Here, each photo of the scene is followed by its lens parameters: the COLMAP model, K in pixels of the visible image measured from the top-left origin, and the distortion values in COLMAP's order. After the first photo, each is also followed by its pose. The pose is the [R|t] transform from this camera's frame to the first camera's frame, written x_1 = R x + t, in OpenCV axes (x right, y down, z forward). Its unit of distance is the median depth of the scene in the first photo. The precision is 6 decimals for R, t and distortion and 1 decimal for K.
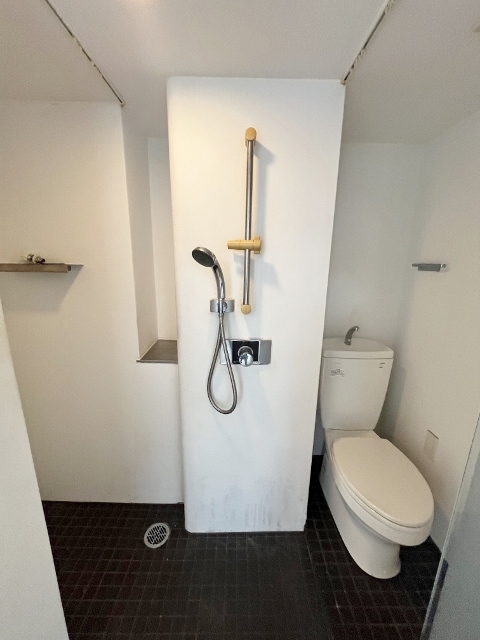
lens RADIAL K [[258.2, 0, 239.4], [0, 258.2, 320.0], [0, 0, 1]] dist [-0.003249, 0.000522]
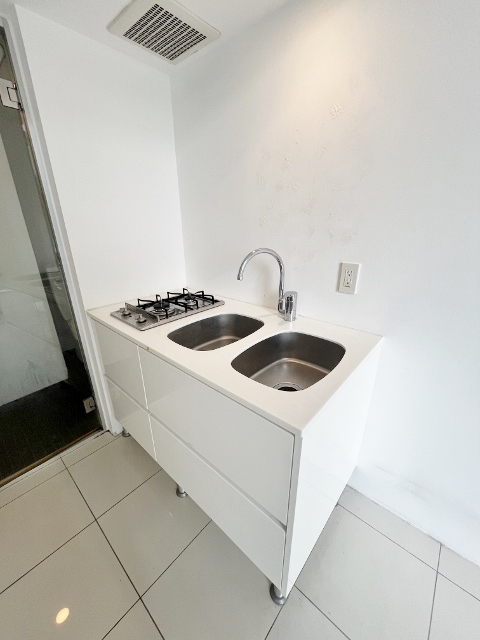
lens RADIAL K [[258.2, 0, 239.6], [0, 258.2, 320.8], [0, 0, 1]] dist [-0.003249, 0.000522]
pose [[0.660716, -0.286647, 0.693749, -0.083920], [0.185143, 0.957893, 0.219461, 0.344375], [-0.727445, -0.016558, 0.685966, -1.080026]]
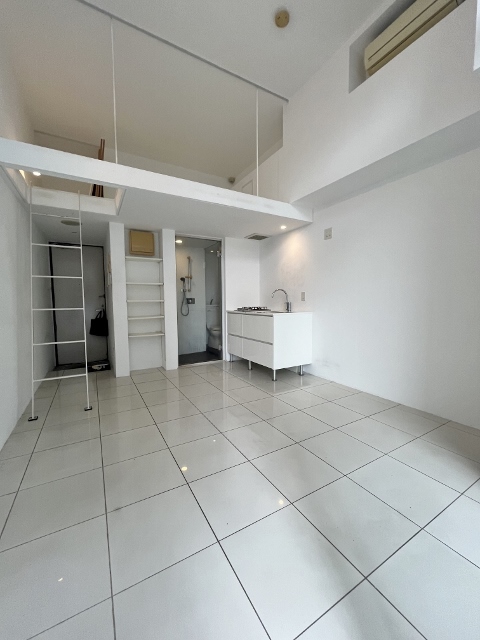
lens RADIAL K [[258.2, 0, 243.2], [0, 258.2, 319.6], [0, 0, 1]] dist [-0.003249, 0.000522]
pose [[0.859474, -0.062198, 0.507382, -1.349830], [0.135910, 0.984649, -0.109519, 0.977877], [-0.492782, 0.163087, 0.854733, -2.952957]]
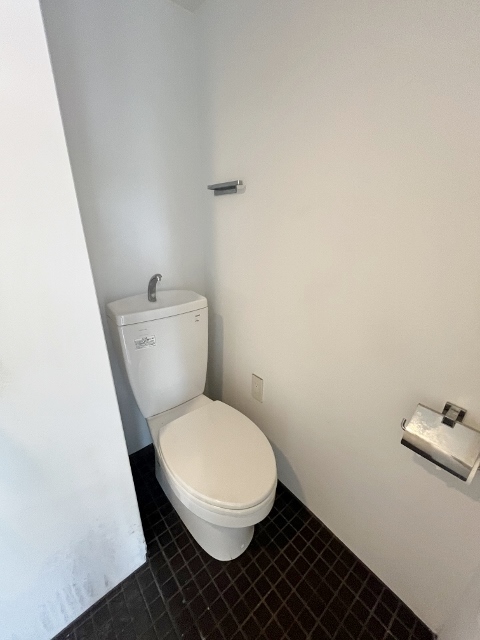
lens RADIAL K [[258.2, 0, 244.3], [0, 258.2, 315.8], [0, 0, 1]] dist [-0.003249, 0.000522]
pose [[0.759723, -0.234622, 0.606443, 0.206596], [0.148616, 0.970602, 0.189329, 0.044482], [-0.633035, -0.053711, 0.772257, 0.334465]]
